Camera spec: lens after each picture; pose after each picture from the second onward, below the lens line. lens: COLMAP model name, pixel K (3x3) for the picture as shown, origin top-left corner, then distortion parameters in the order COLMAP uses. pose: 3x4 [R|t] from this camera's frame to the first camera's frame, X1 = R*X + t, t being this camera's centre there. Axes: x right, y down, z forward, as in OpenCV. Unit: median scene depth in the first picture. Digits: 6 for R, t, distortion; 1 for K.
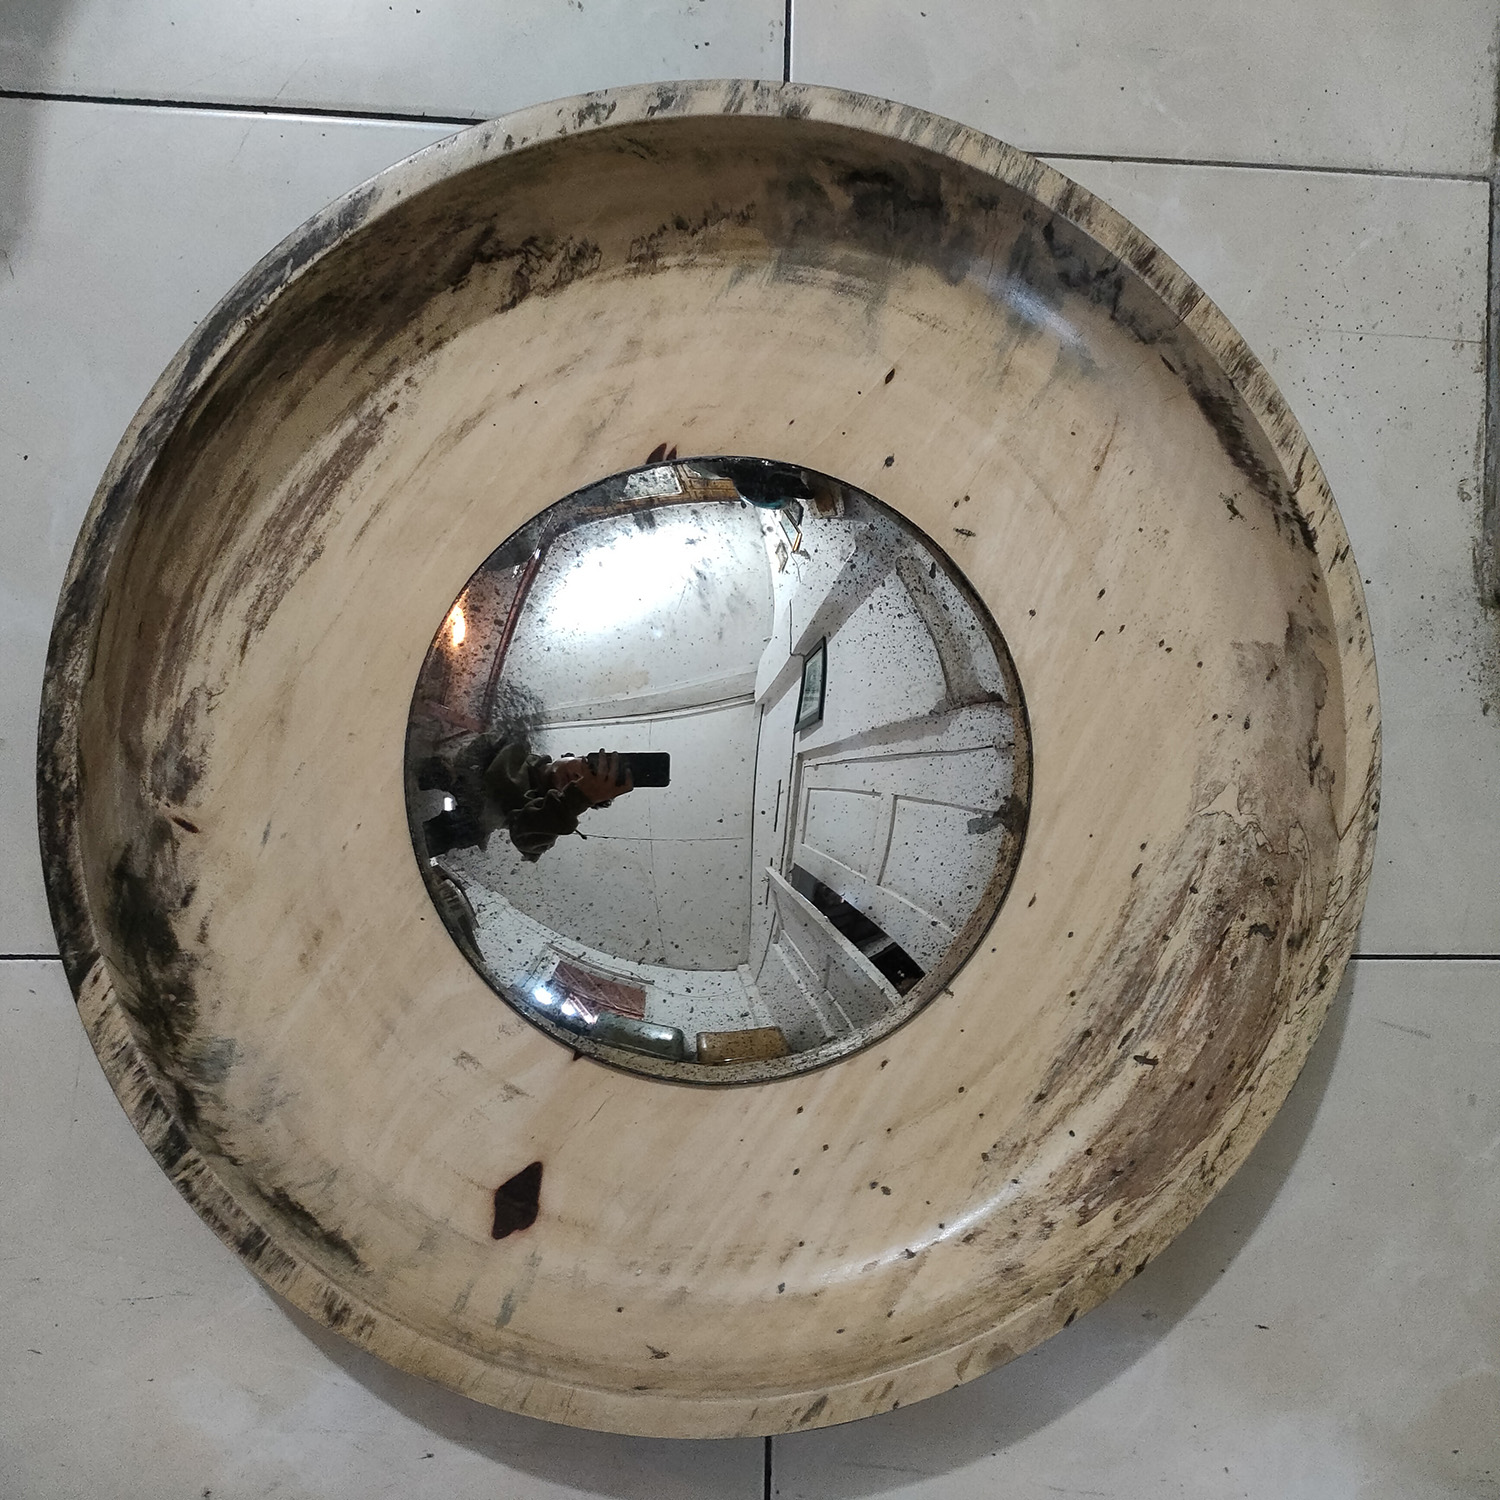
lens RADIAL K [[1477.3, 0, 779.1], [0, 1477.3, 755.2], [0, 0, 1]] dist [0.031296, 0.000000]
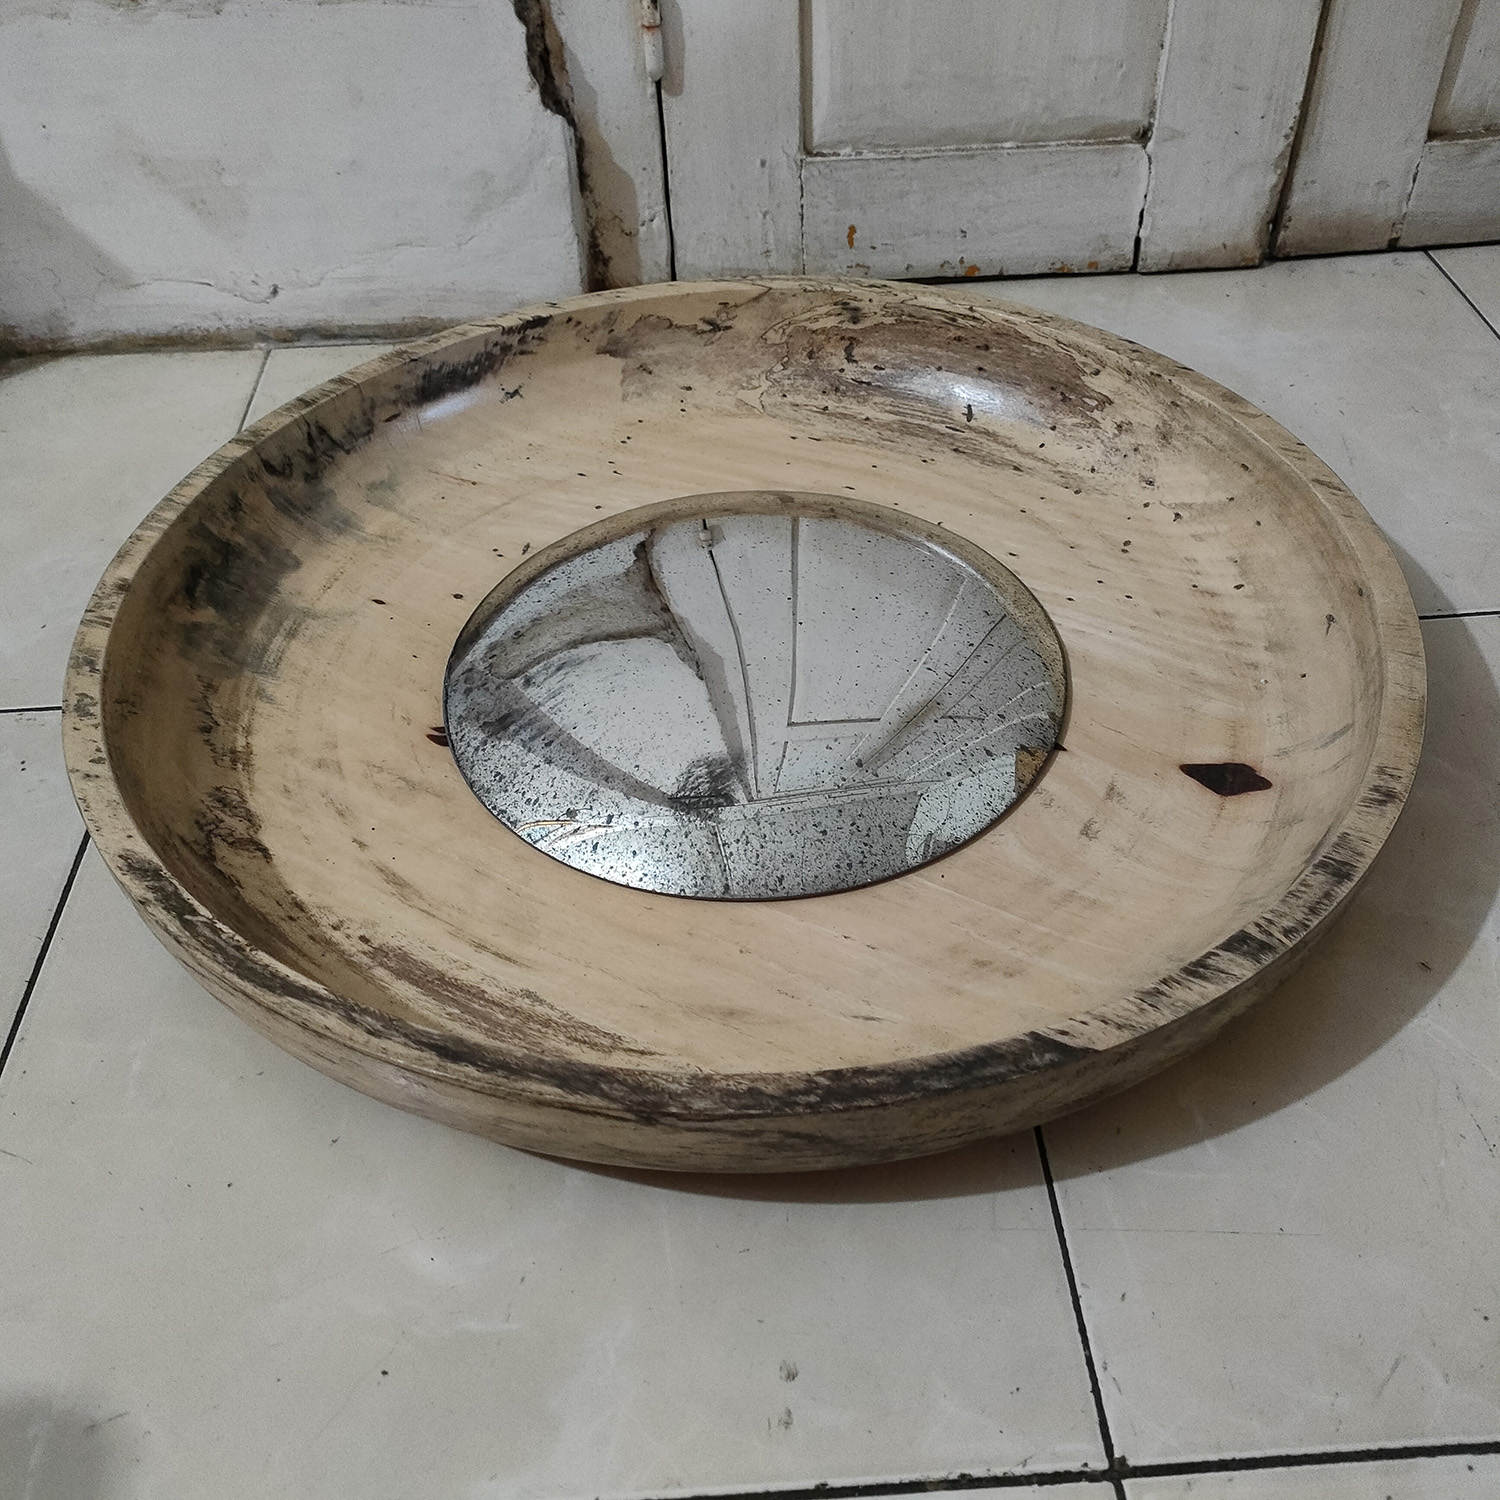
lens RADIAL K [[1477.3, 0, 757.0], [0, 1477.3, 738.2], [0, 0, 1]] dist [0.031296, 0.000000]
pose [[-0.073286, -0.754016, 0.652754, -0.751605], [0.996996, -0.071835, 0.028957, -0.020924], [0.025056, 0.652916, 0.757016, 0.266927]]
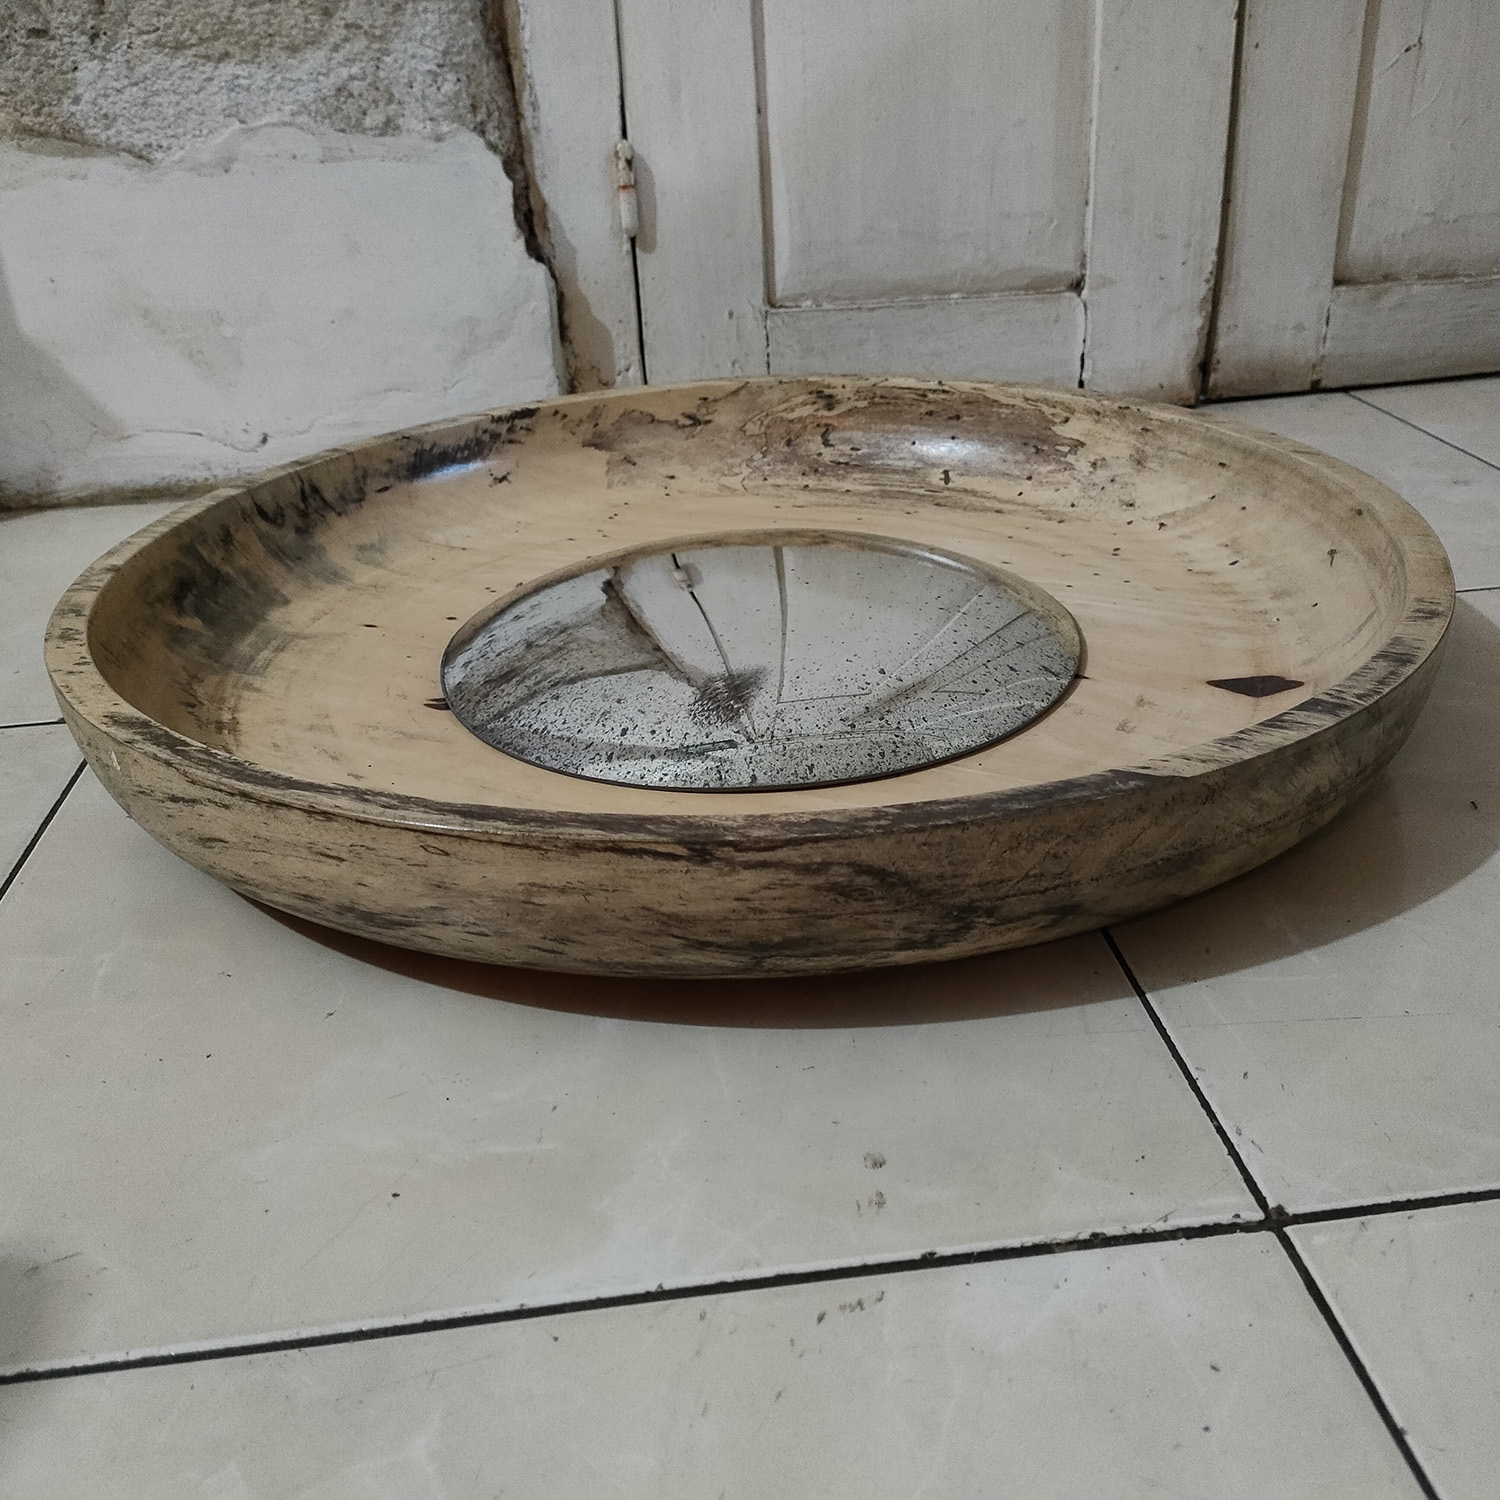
lens RADIAL K [[1477.3, 0, 757.0], [0, 1477.3, 745.1], [0, 0, 1]] dist [0.031296, 0.000000]
pose [[-0.131535, -0.535597, 0.834167, -0.921766], [0.990824, -0.097420, 0.093686, -0.093548], [0.031087, 0.838836, 0.543496, 0.526991]]
